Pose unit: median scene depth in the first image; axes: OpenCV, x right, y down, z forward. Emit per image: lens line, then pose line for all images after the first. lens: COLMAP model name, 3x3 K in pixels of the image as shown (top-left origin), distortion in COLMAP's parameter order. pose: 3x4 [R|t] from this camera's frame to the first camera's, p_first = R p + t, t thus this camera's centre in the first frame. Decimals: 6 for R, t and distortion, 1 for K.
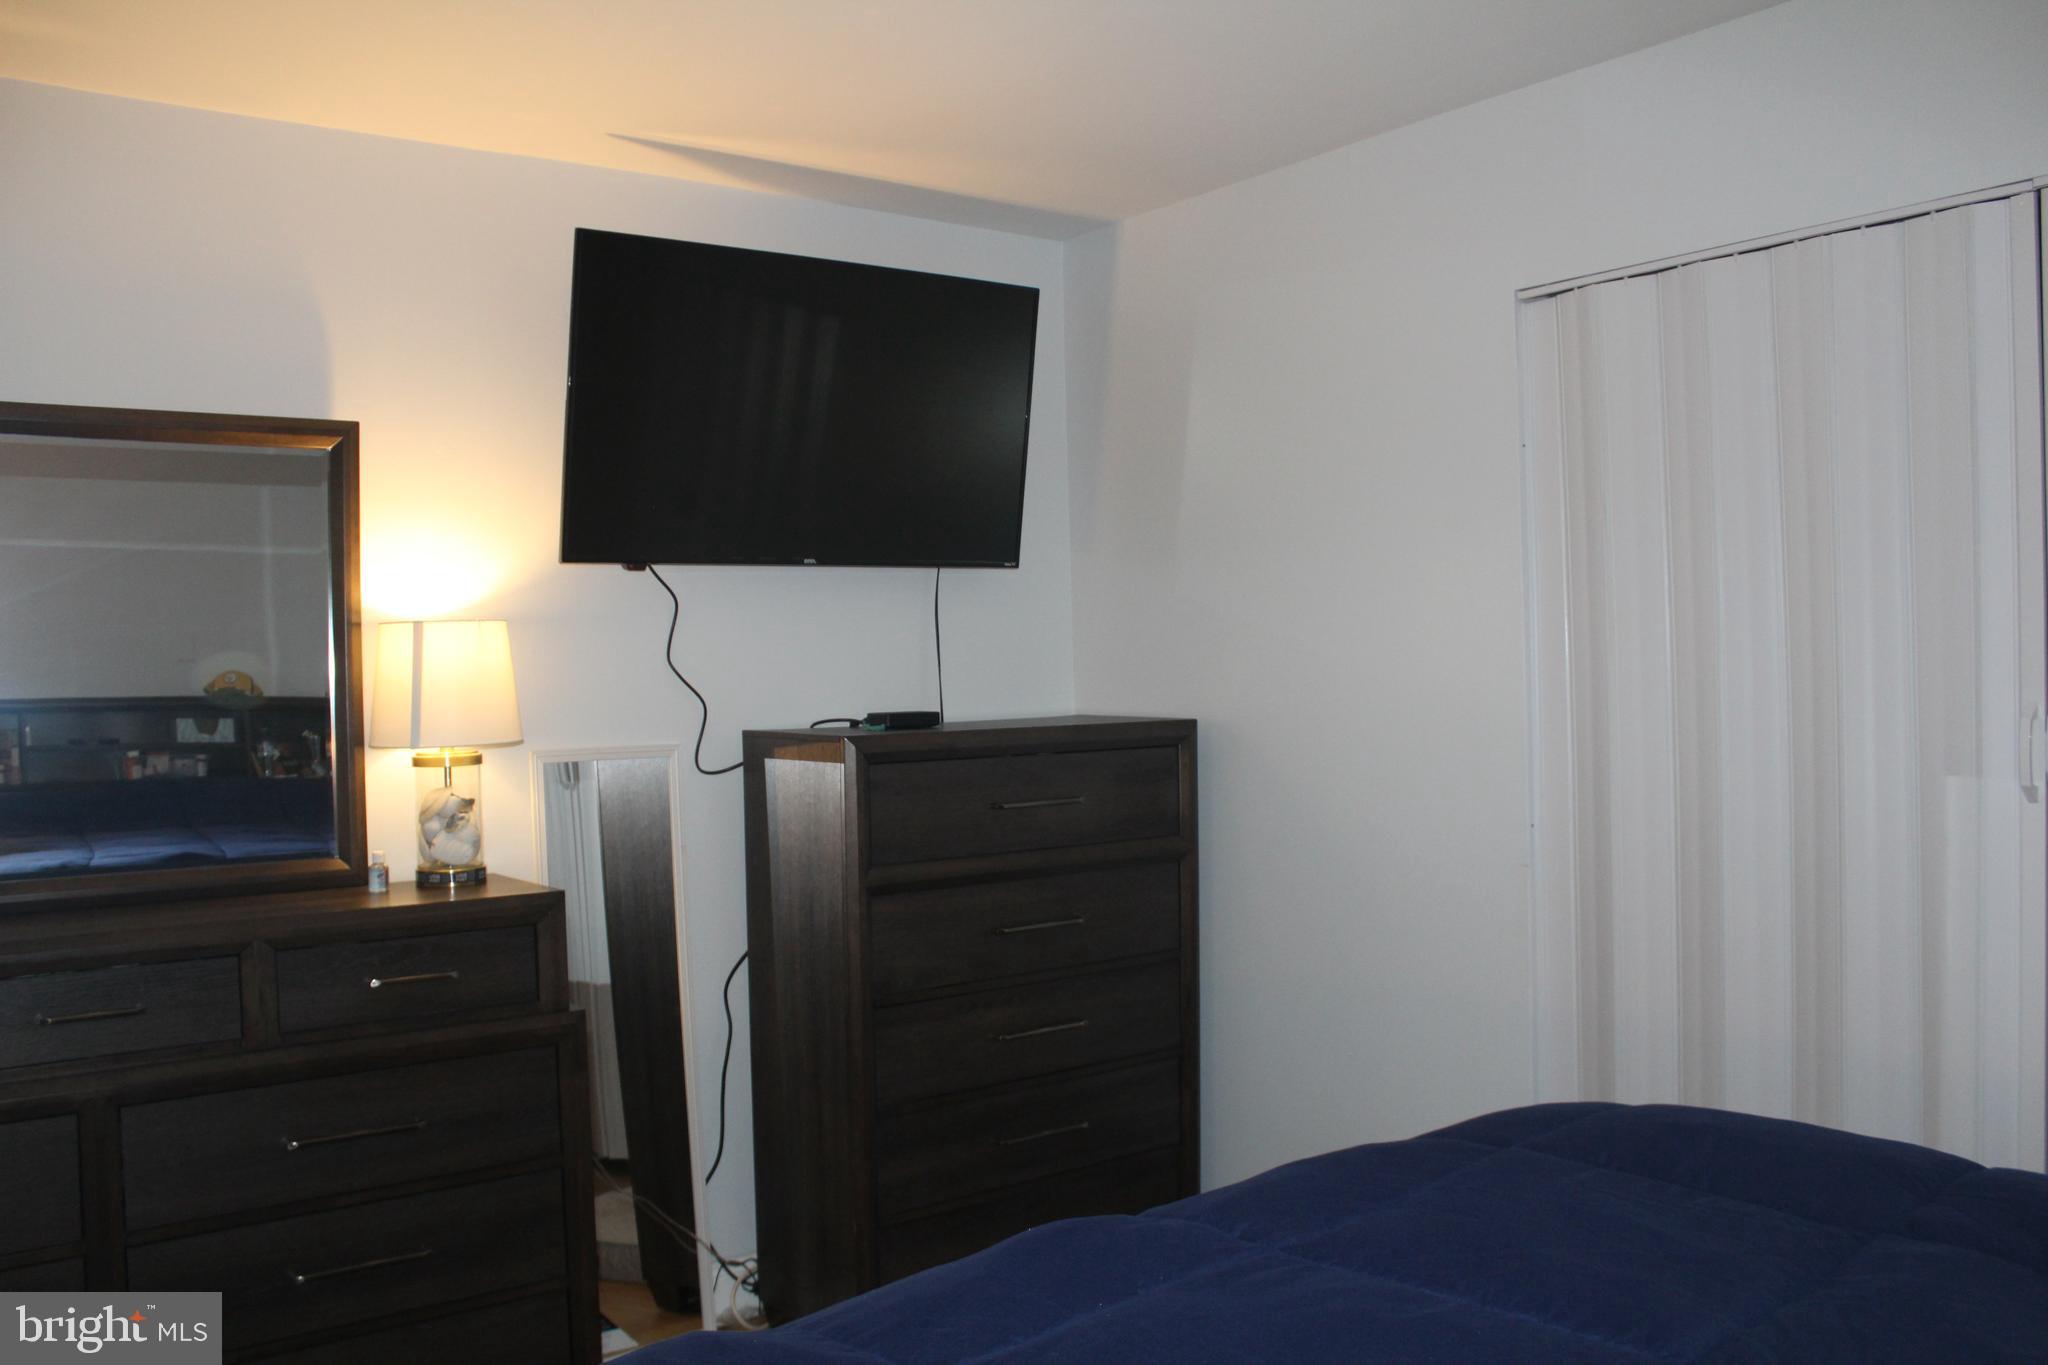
lens RADIAL K [[1741.1, 0, 1024.0], [0, 1741.1, 682.5], [0, 0, 1]] dist [-0.086829, 0.002454]
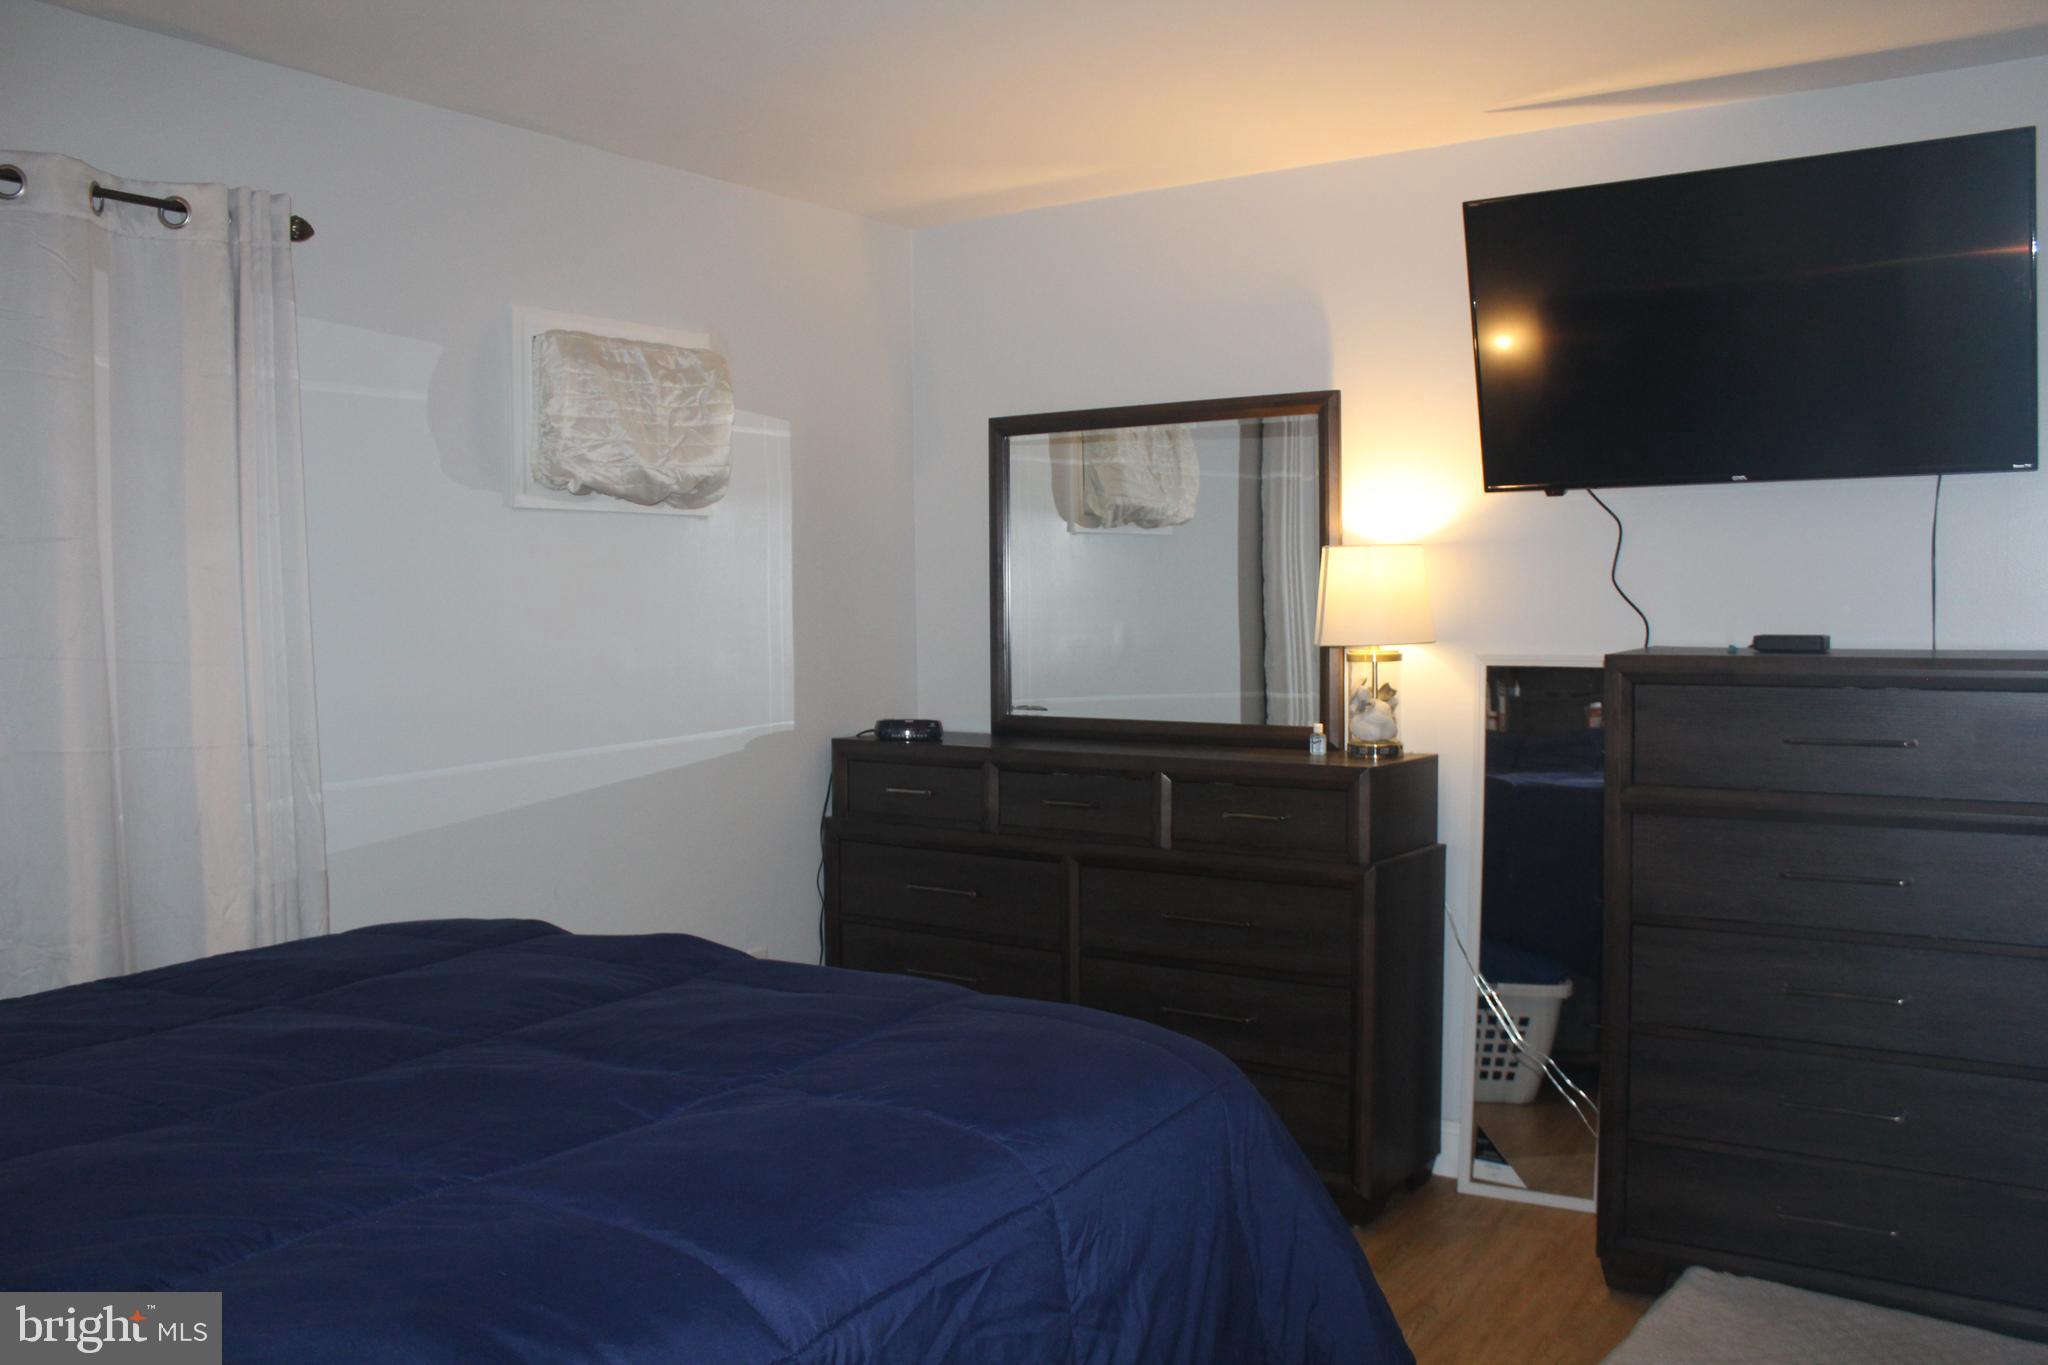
lens RADIAL K [[1741.1, 0, 1024.0], [0, 1741.1, 682.5], [0, 0, 1]] dist [-0.086829, 0.002454]
pose [[0.333452, 0.068239, -0.940294, 0.706240], [-0.003847, 0.997467, 0.071024, -0.022889], [0.942759, -0.020066, 0.332870, 0.313878]]
